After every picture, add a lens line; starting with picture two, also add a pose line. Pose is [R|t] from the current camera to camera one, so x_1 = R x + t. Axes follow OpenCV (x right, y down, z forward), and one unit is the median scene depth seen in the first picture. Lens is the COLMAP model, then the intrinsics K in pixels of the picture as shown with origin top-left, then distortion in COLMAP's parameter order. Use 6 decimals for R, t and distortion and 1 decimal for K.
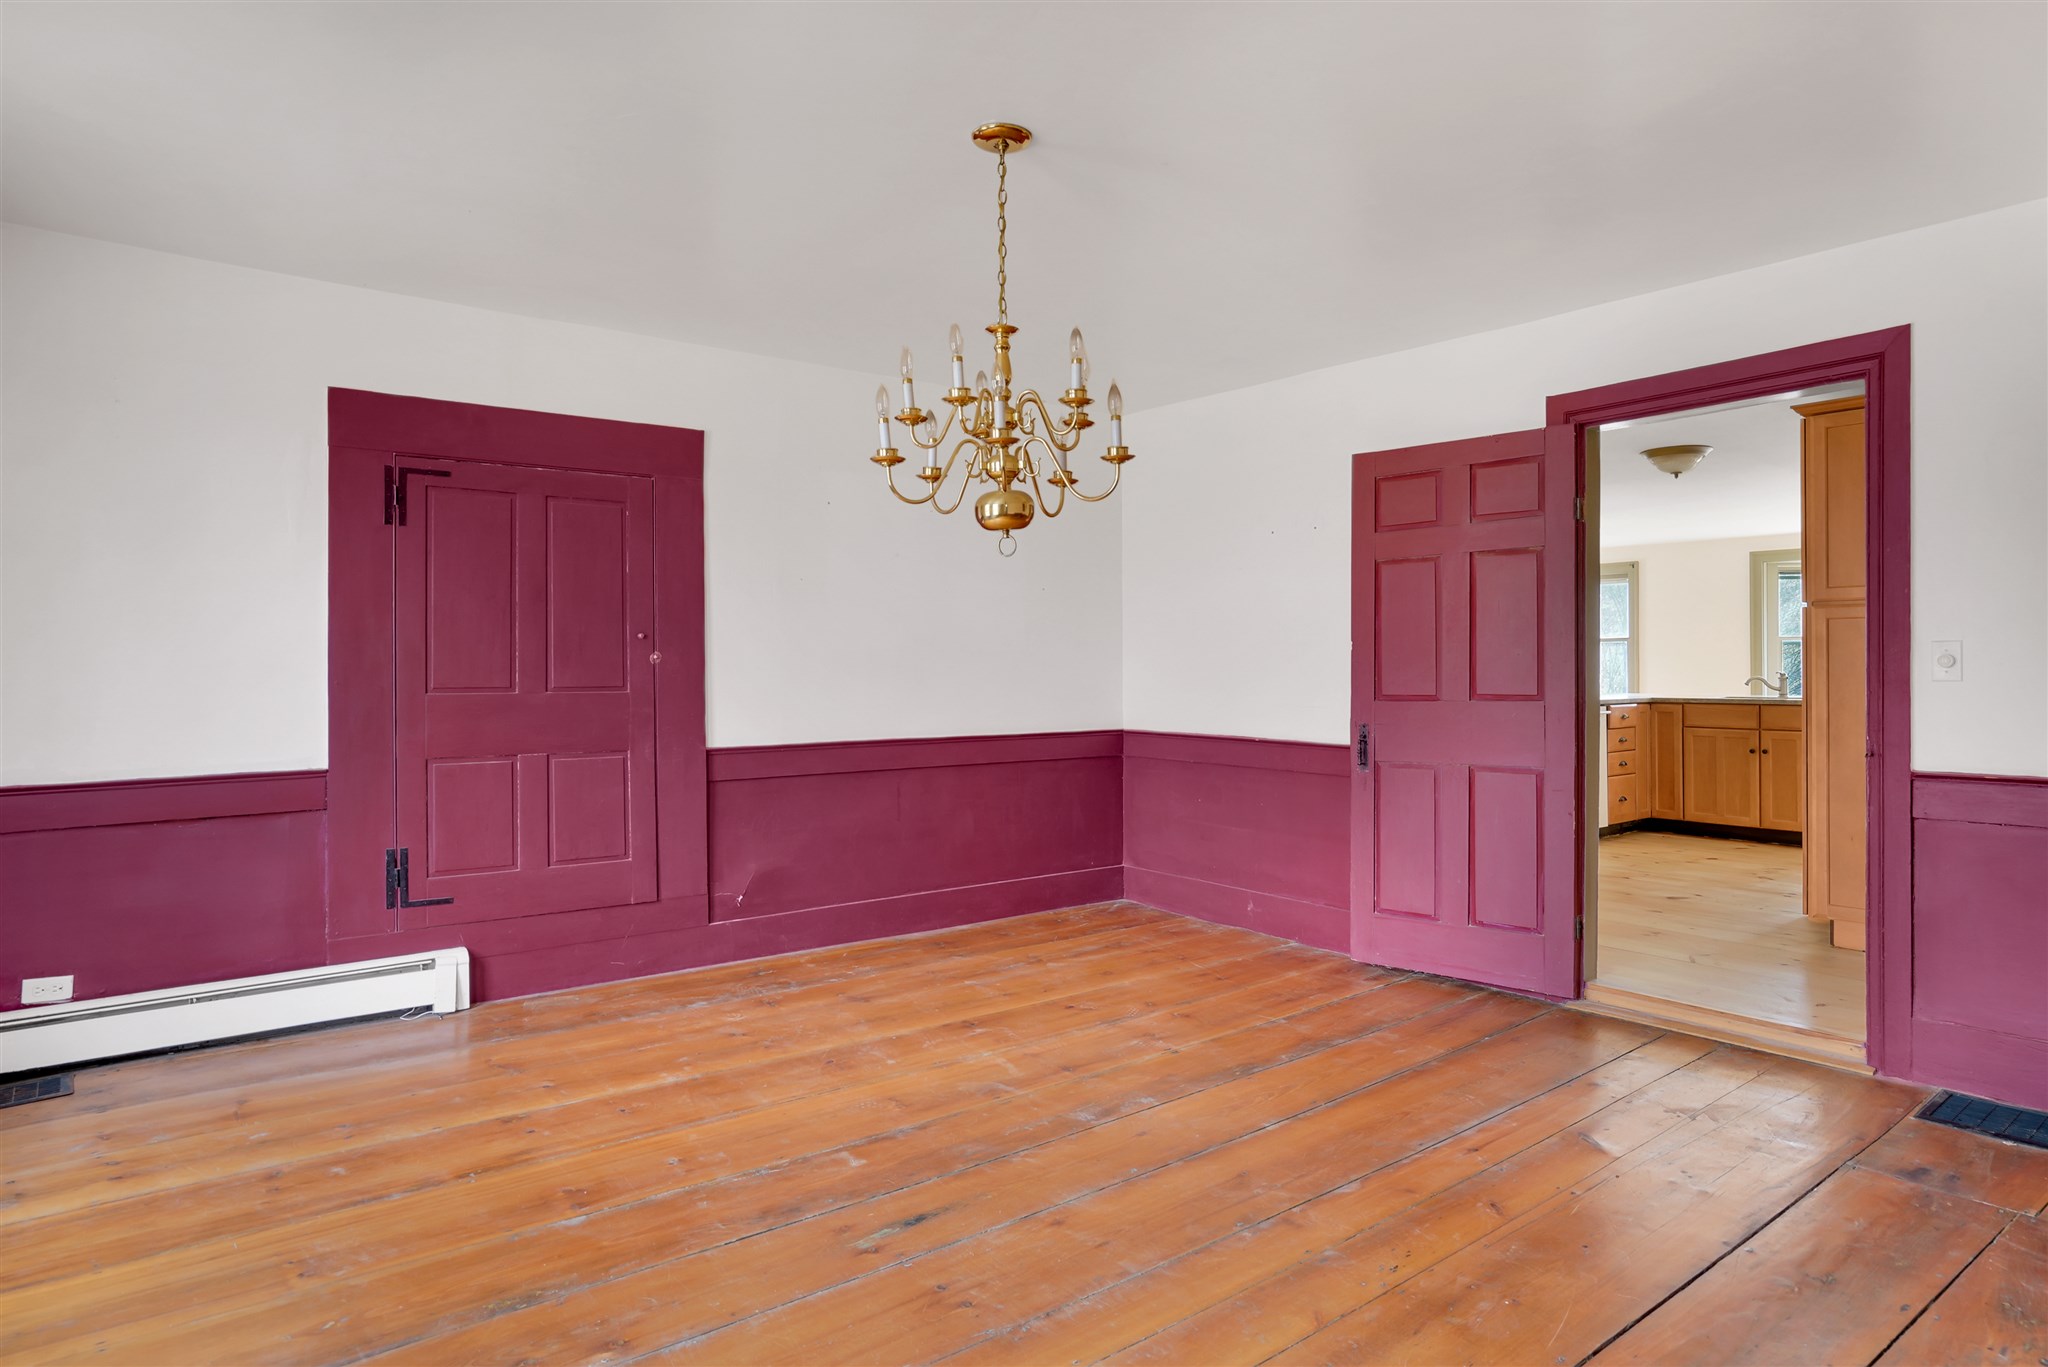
lens RADIAL K [[1240.9, 0, 1081.3], [0, 1240.9, 670.8], [0, 0, 1]] dist [-0.004783, -0.000606]
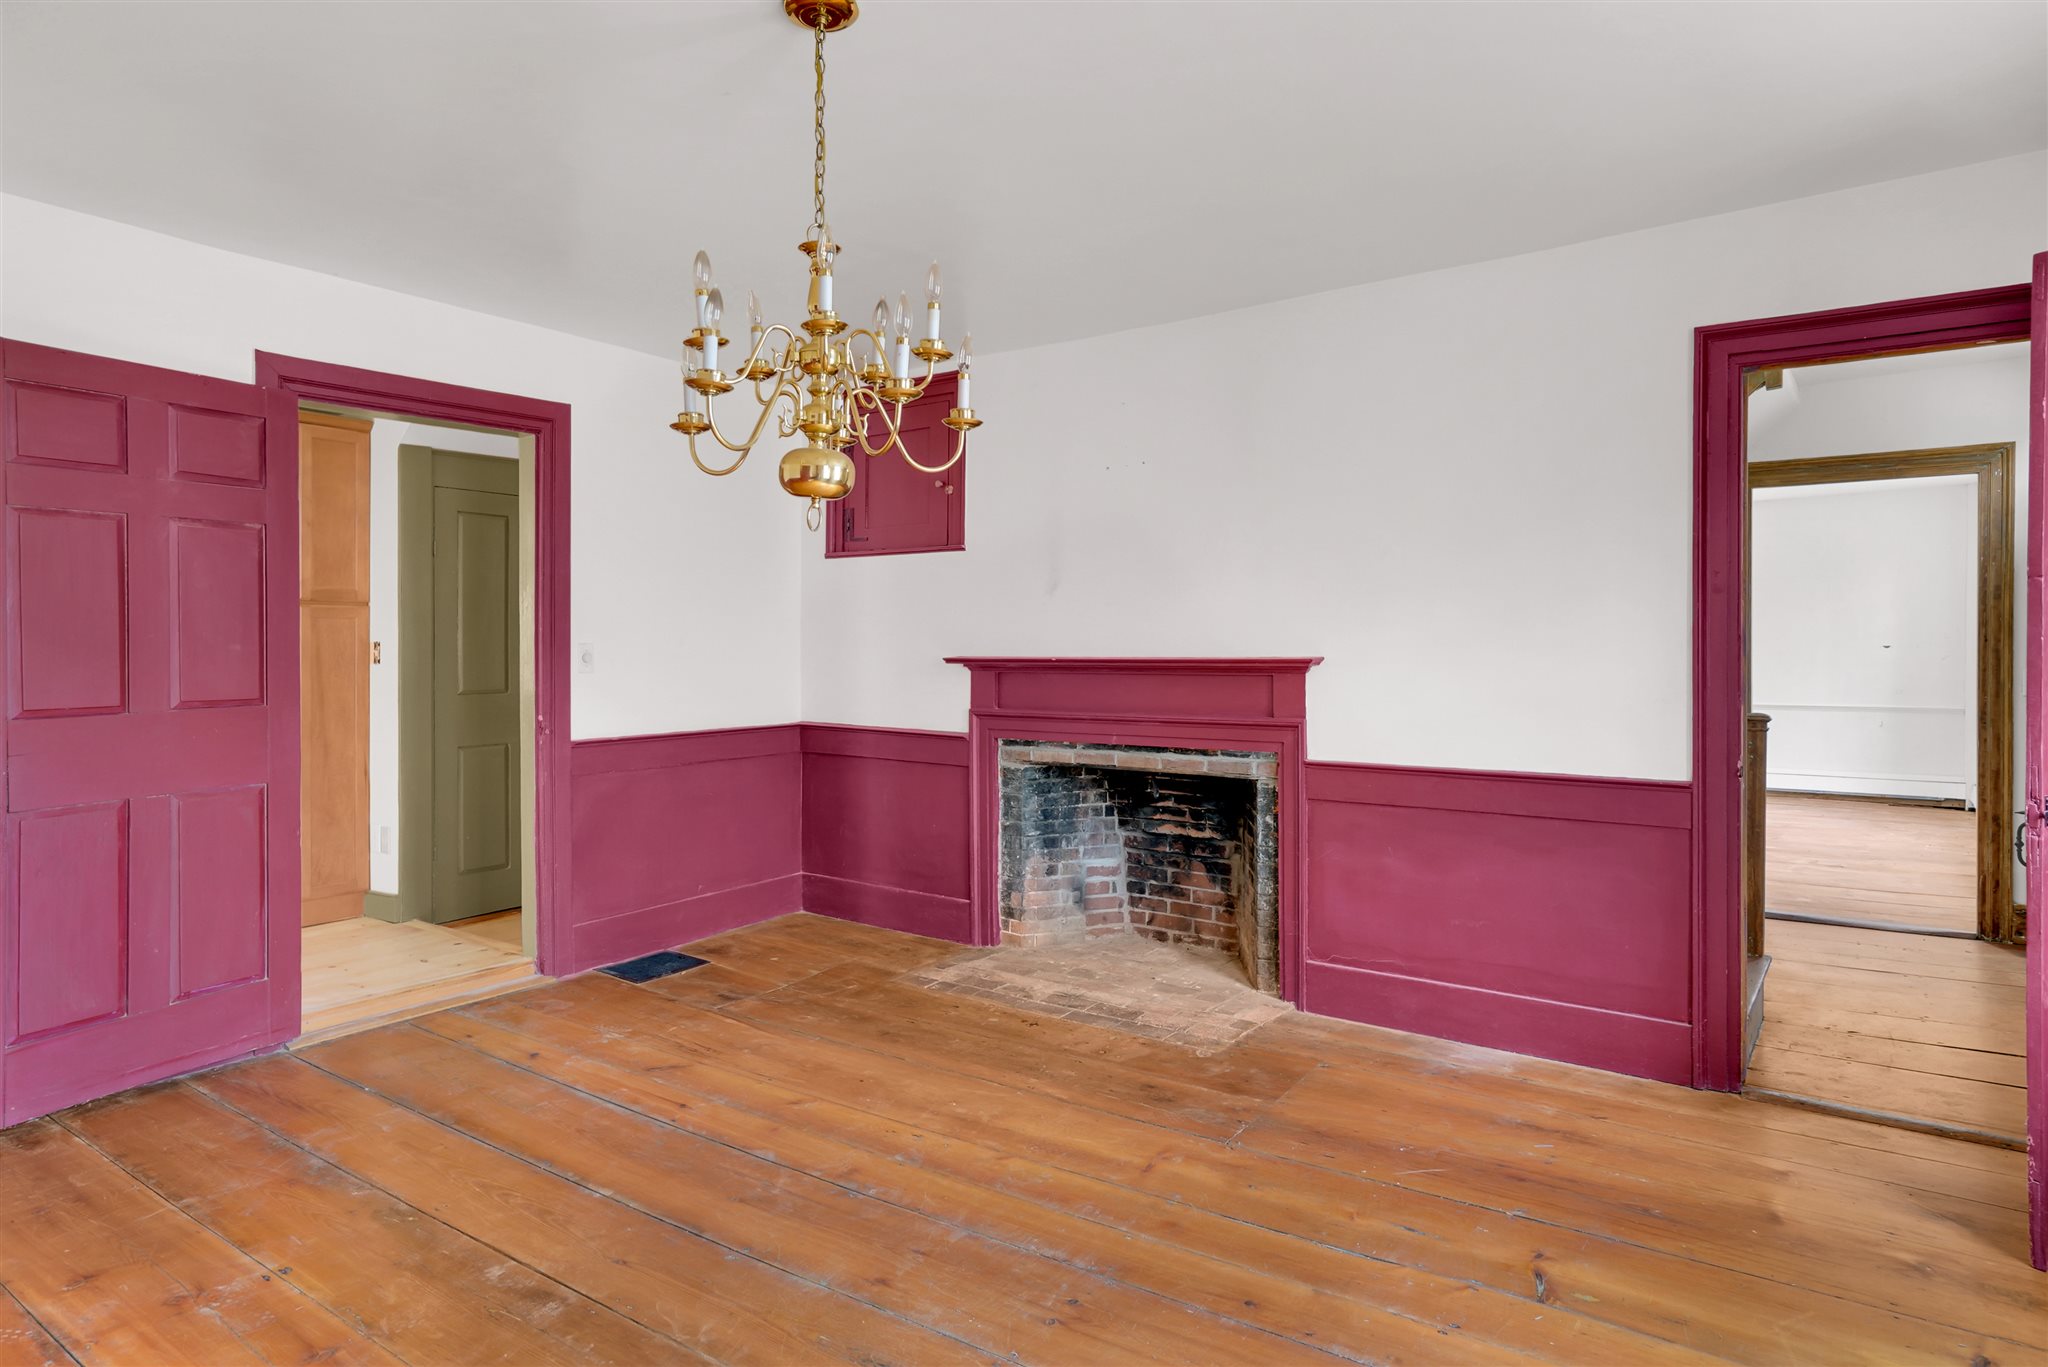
lens RADIAL K [[1152.3, 0, 1023.8], [0, 1152.3, 660.3], [0, 0, 1]] dist [0.060204, 0.000411]
pose [[-0.249248, -0.006383, 0.968419, -0.643429], [0.001476, 0.999975, 0.006971, -0.013477], [-0.968439, 0.003166, -0.249232, 0.813642]]
